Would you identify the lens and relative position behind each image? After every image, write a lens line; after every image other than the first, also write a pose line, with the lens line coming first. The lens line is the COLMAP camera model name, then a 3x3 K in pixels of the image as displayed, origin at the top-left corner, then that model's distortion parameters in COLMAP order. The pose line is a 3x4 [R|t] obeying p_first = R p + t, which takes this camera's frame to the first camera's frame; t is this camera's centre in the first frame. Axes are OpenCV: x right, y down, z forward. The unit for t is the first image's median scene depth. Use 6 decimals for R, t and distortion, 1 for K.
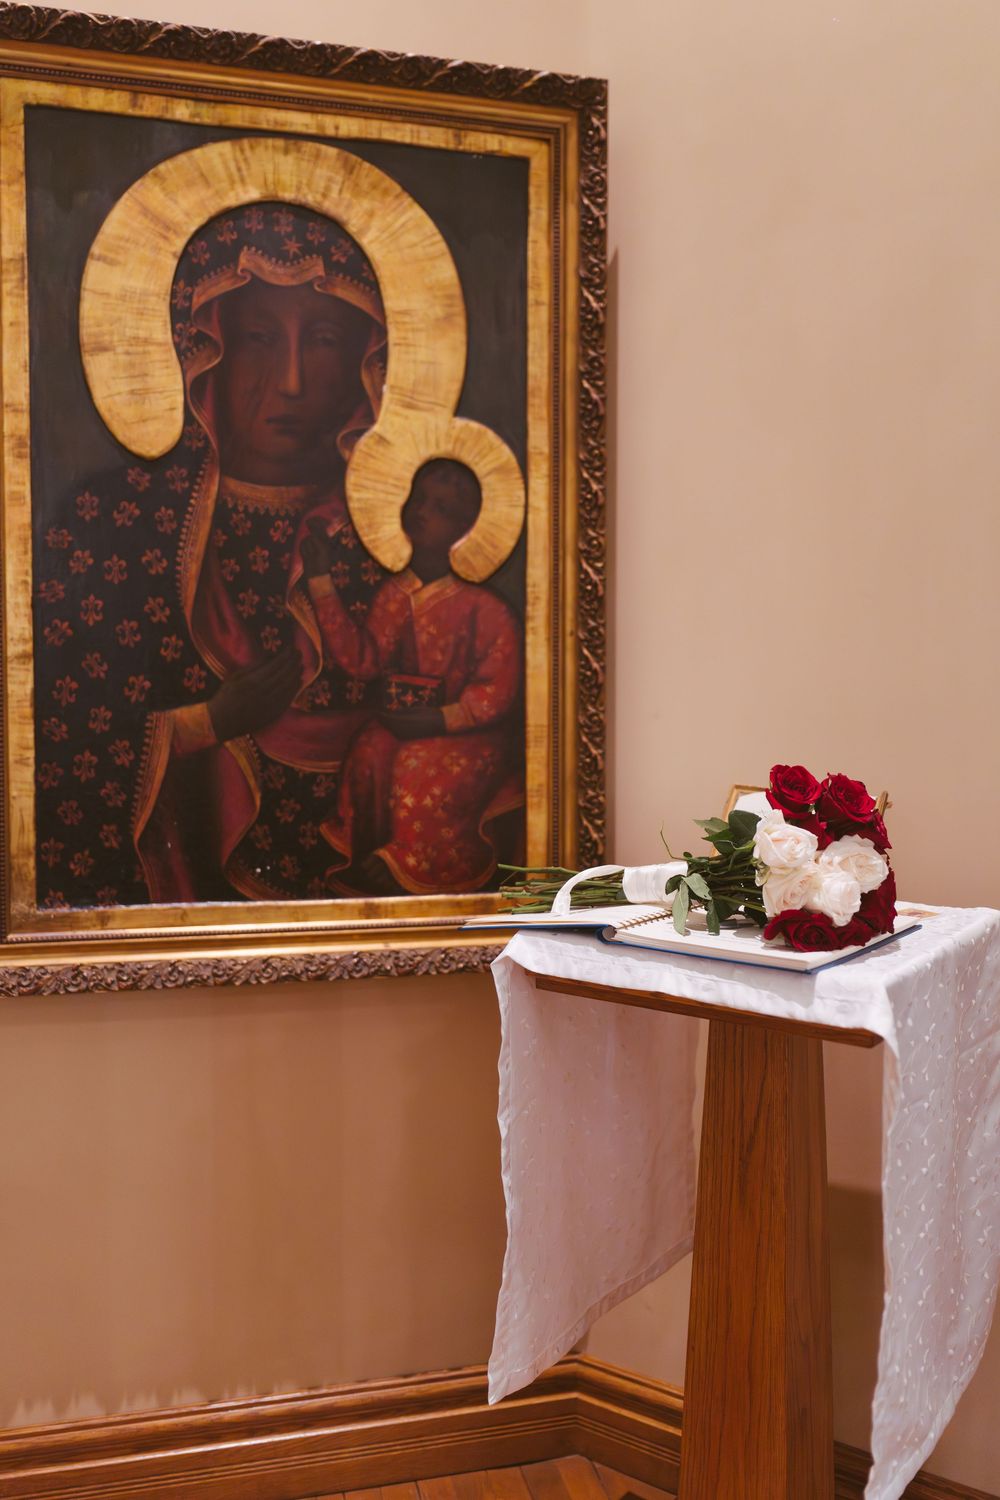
lens RADIAL K [[1157.4, 0, 503.7], [0, 1157.4, 743.7], [0, 0, 1]] dist [-0.001698, -0.001706]
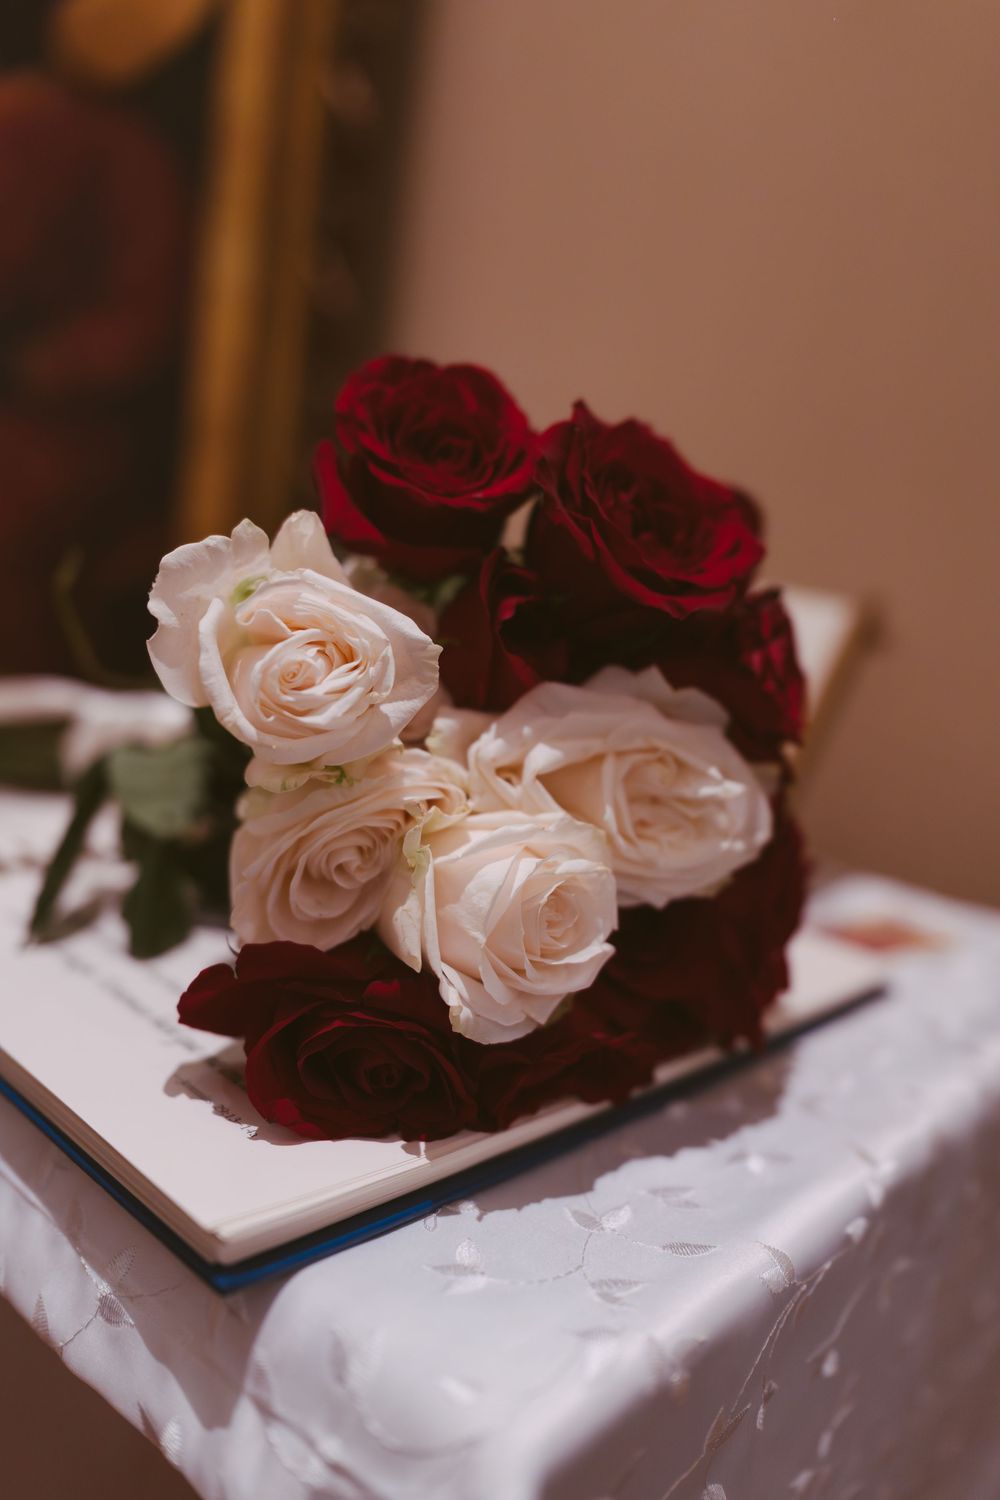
lens RADIAL K [[1157.4, 0, 493.1], [0, 1157.4, 754.6], [0, 0, 1]] dist [-0.001698, -0.001706]
pose [[0.989437, 0.136325, -0.049303, 0.285530], [-0.128280, 0.981770, 0.140259, 0.066575], [0.067525, -0.132453, 0.988887, 0.754893]]
